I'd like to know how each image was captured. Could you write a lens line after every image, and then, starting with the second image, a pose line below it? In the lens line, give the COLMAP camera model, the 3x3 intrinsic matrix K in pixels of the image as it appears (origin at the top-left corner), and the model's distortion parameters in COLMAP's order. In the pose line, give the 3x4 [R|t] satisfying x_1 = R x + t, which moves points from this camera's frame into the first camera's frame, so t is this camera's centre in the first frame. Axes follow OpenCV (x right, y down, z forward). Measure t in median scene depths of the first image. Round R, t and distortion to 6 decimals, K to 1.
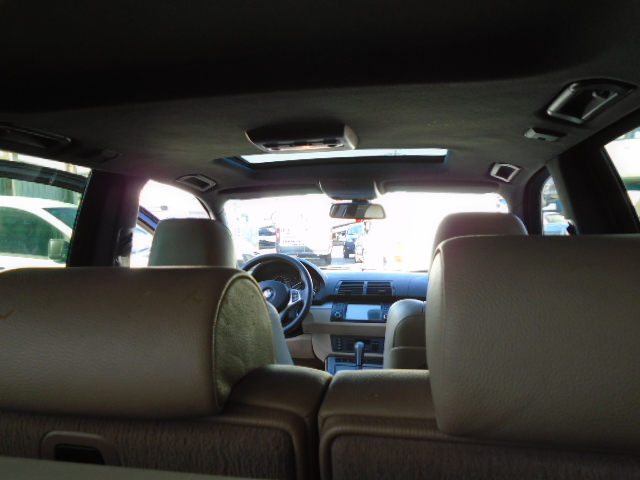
lens RADIAL K [[490.5, 0, 319.8], [0, 490.5, 236.9], [0, 0, 1]] dist [-0.006445, 0.001493]
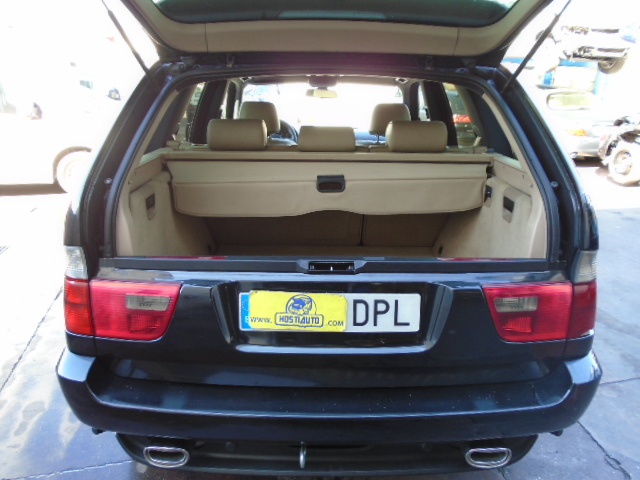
lens RADIAL K [[490.5, 0, 319.8], [0, 490.5, 236.9], [0, 0, 1]] dist [-0.006445, 0.001493]
pose [[0.975050, -0.054818, 0.215108, -0.377464], [-0.008502, 0.959096, 0.282952, -0.062570], [-0.221820, -0.277721, 0.934701, -0.892141]]
